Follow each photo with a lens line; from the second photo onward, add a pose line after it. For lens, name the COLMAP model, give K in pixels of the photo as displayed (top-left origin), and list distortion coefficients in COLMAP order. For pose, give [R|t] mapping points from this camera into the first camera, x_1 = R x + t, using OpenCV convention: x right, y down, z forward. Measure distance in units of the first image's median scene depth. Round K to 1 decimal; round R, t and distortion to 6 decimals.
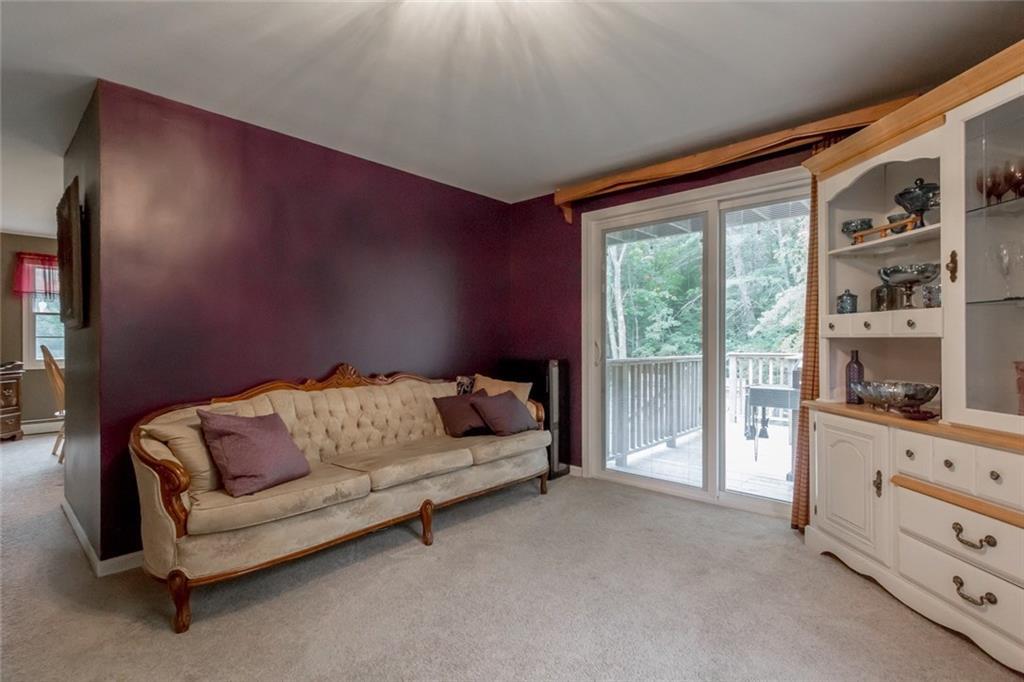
lens RADIAL K [[479.8, 0, 499.0], [0, 479.8, 339.4], [0, 0, 1]] dist [0.002020, 0.000420]
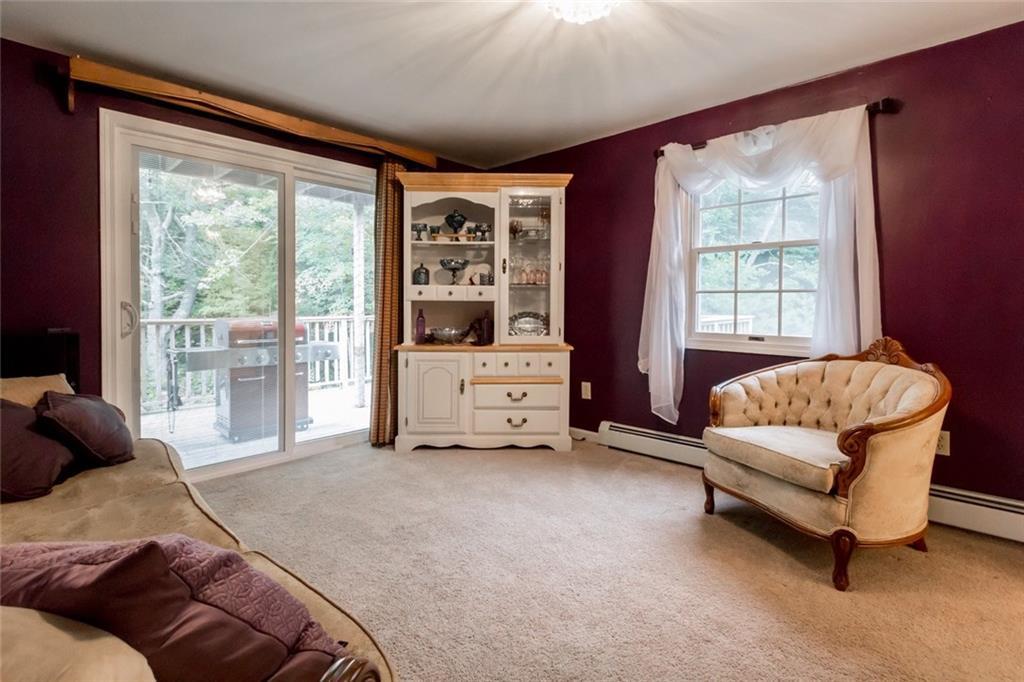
lens RADIAL K [[488.4, 0, 511.6], [0, 488.4, 306.1], [0, 0, 1]] dist [-0.000953, -0.000214]
pose [[0.007047, -0.004285, 0.999966, -0.761625], [-0.006105, 0.999972, 0.004328, 0.004826], [-0.999957, -0.006136, 0.007021, 0.663893]]
